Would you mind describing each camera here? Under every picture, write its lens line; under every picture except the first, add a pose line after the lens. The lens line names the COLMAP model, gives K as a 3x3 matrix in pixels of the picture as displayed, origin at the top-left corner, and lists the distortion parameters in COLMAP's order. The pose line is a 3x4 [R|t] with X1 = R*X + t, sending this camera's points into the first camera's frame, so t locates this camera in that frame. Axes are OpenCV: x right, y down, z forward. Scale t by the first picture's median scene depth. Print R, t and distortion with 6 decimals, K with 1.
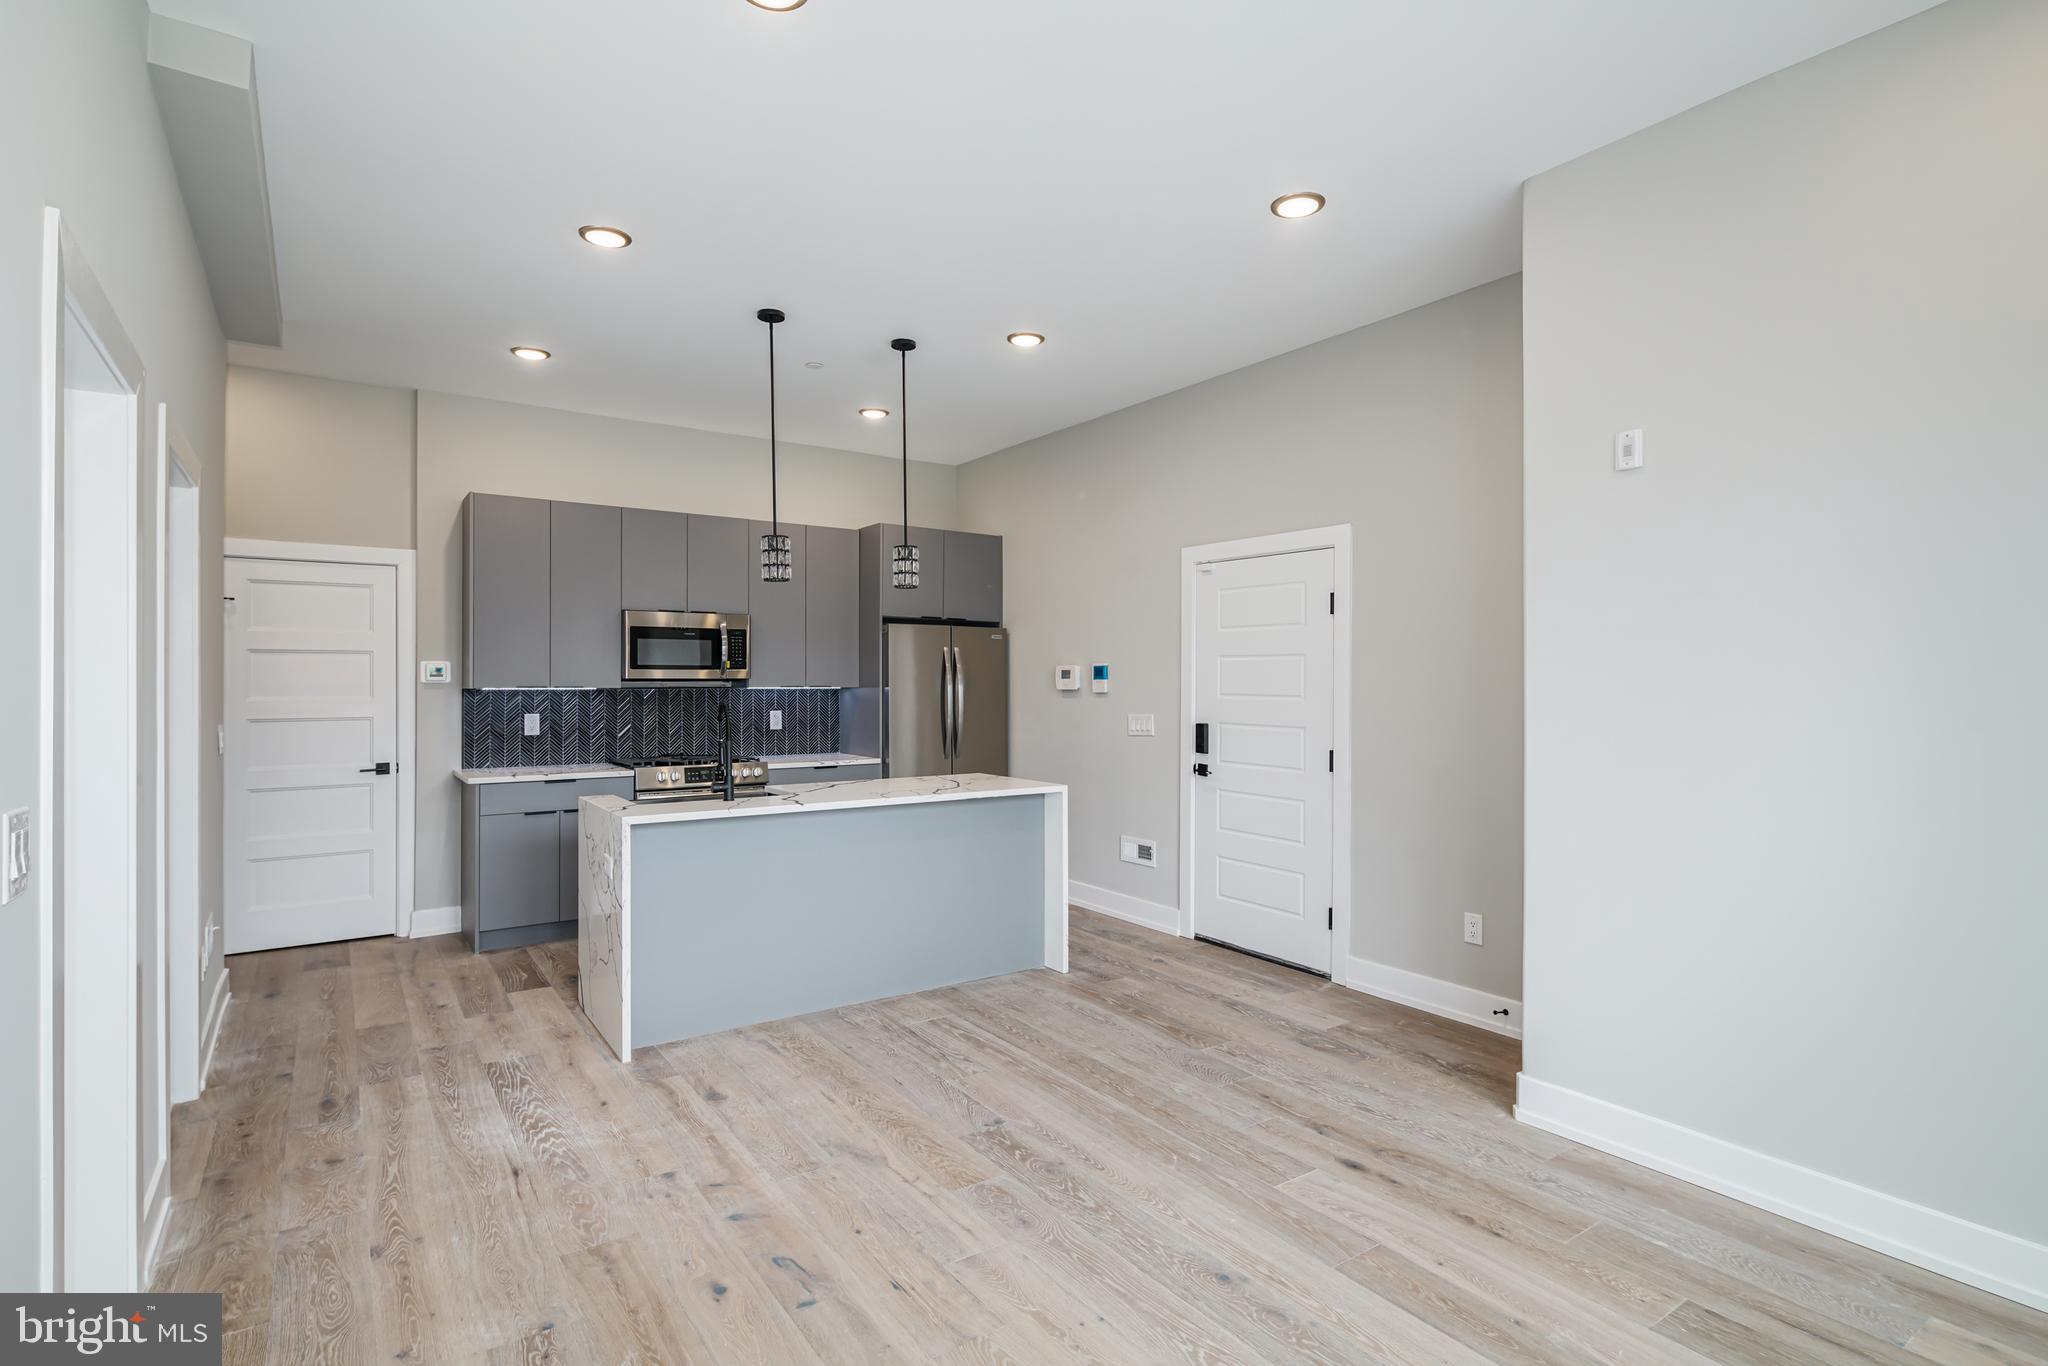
lens RADIAL K [[1009.6, 0, 1030.5], [0, 1009.6, 683.9], [0, 0, 1]] dist [-0.002460, -0.001490]
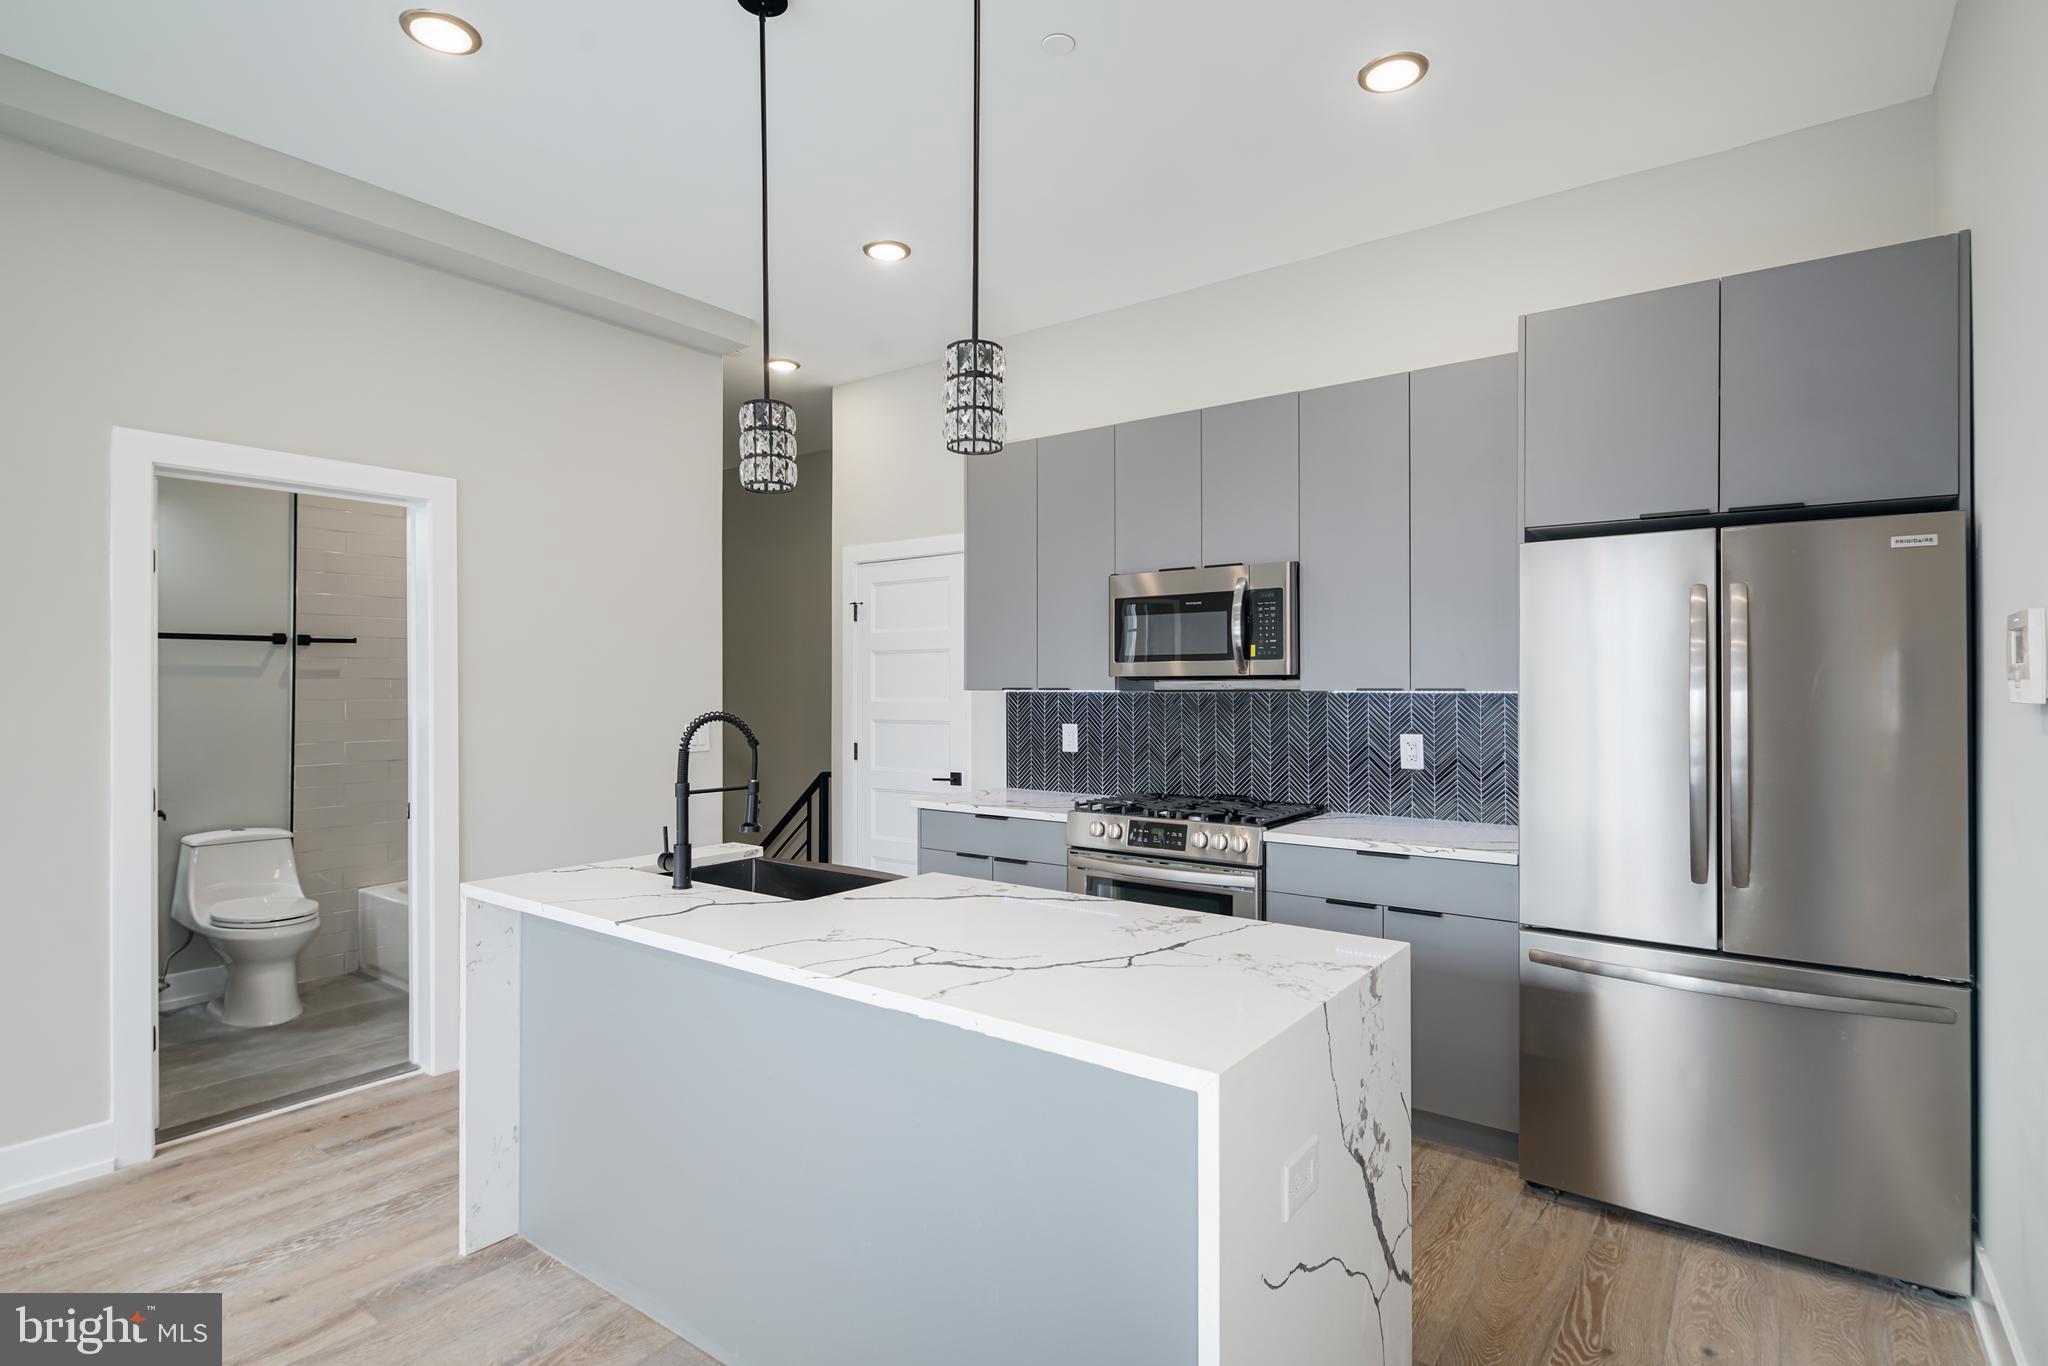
lens RADIAL K [[1009.6, 0, 1030.5], [0, 1009.6, 683.9], [0, 0, 1]] dist [-0.002460, -0.001490]
pose [[0.317200, -0.002252, -0.948356, 0.234722], [0.001003, 0.999997, -0.002039, 0.001089], [0.948358, -0.000305, 0.317201, 0.774764]]
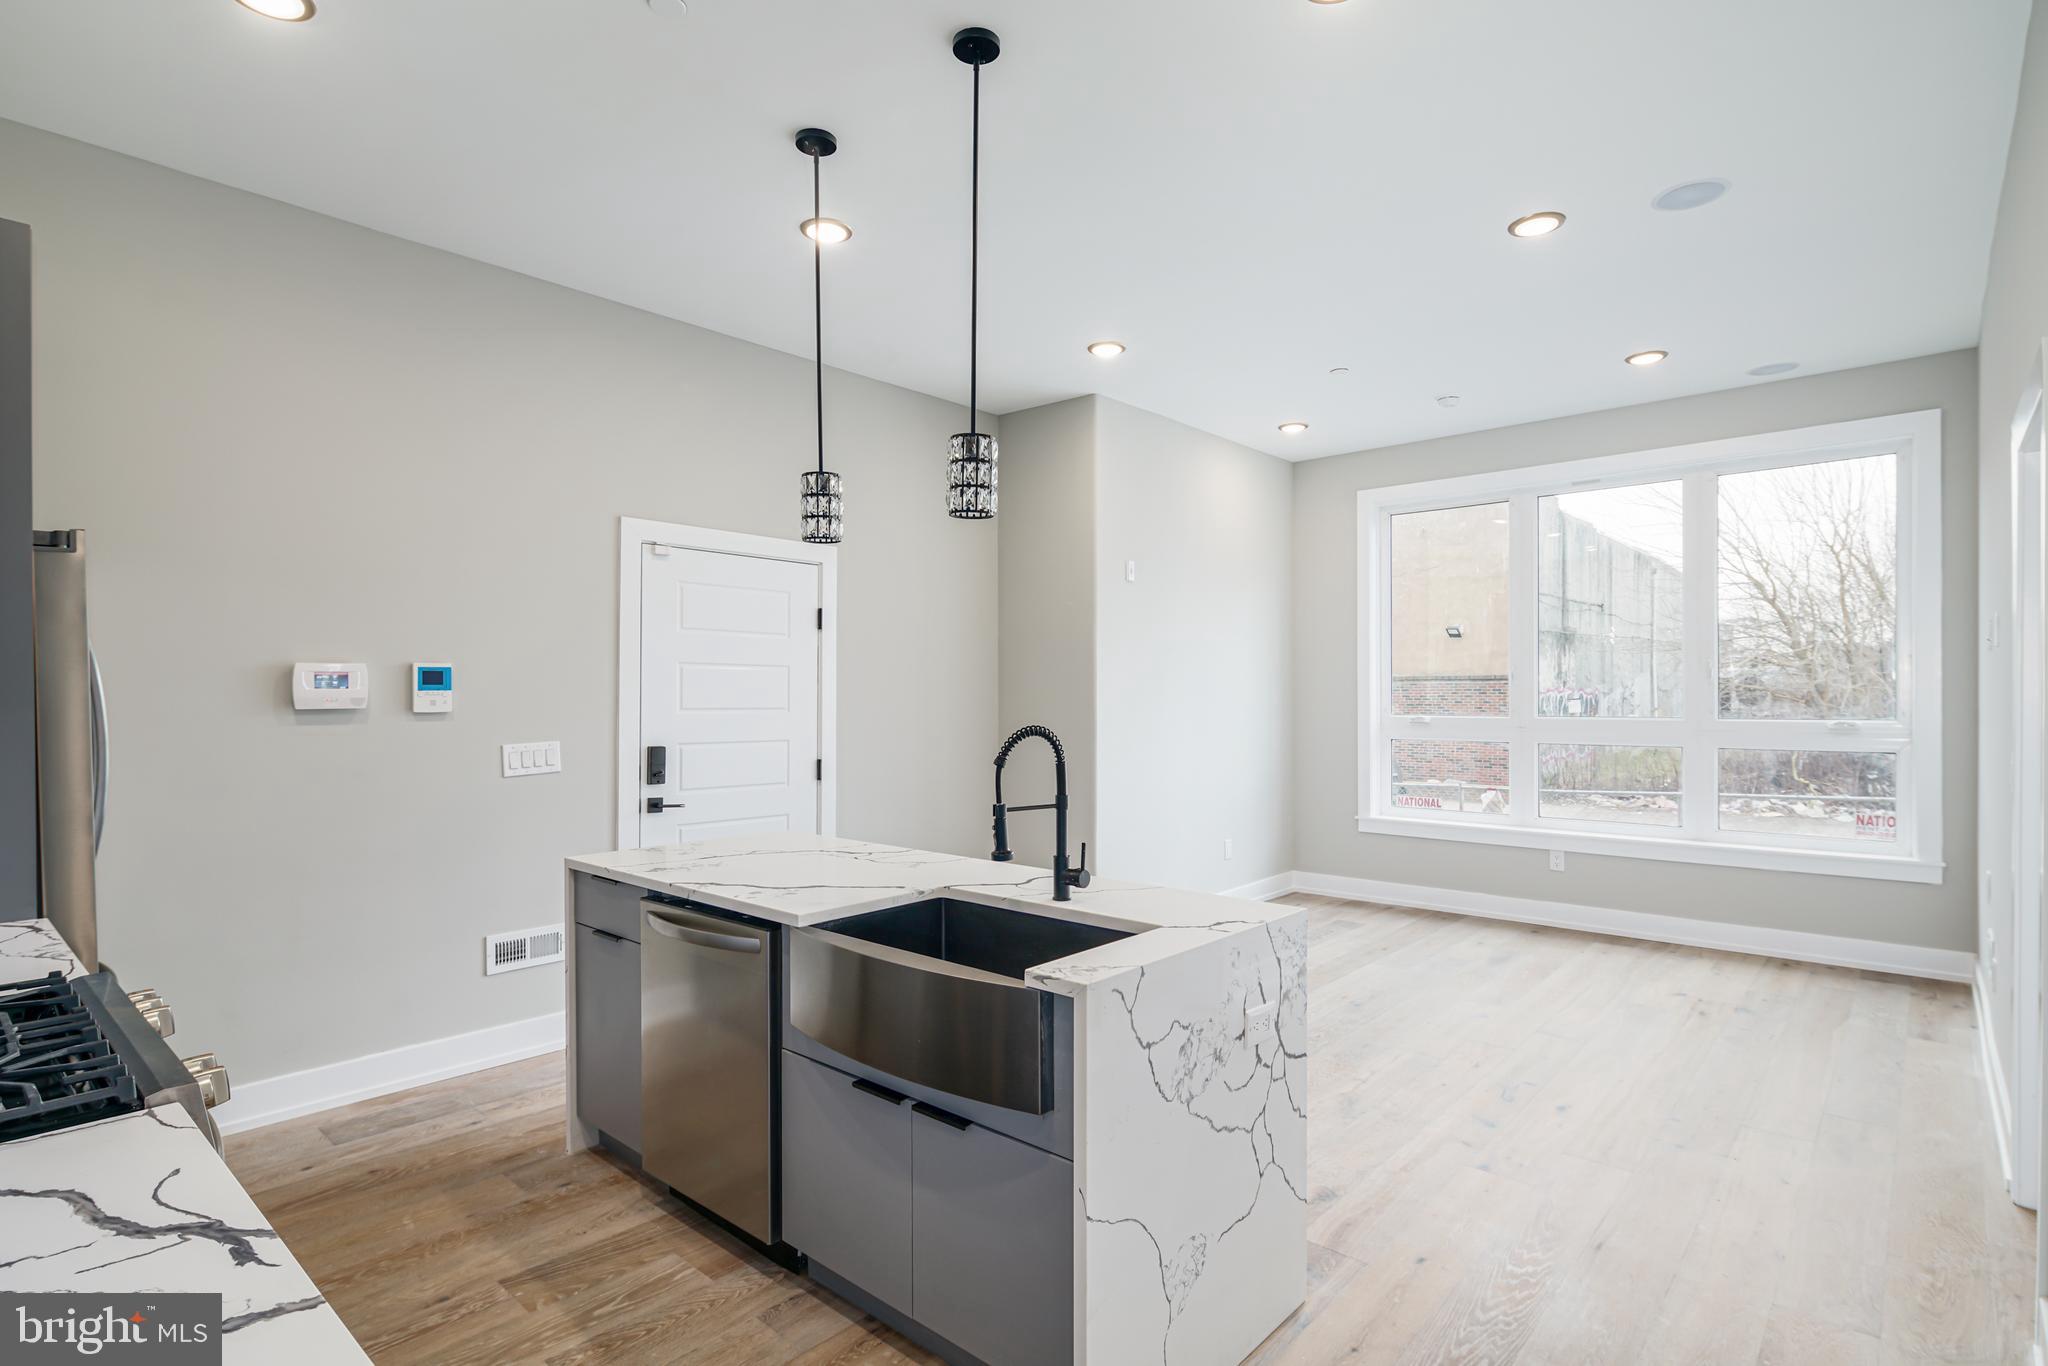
lens RADIAL K [[1009.6, 0, 1030.5], [0, 1009.6, 683.9], [0, 0, 1]] dist [-0.002460, -0.001490]
pose [[-0.233966, 0.012345, 0.972166, -0.658829], [0.005540, 0.999920, -0.011364, 0.000646], [-0.972229, 0.002727, -0.234015, 0.885193]]
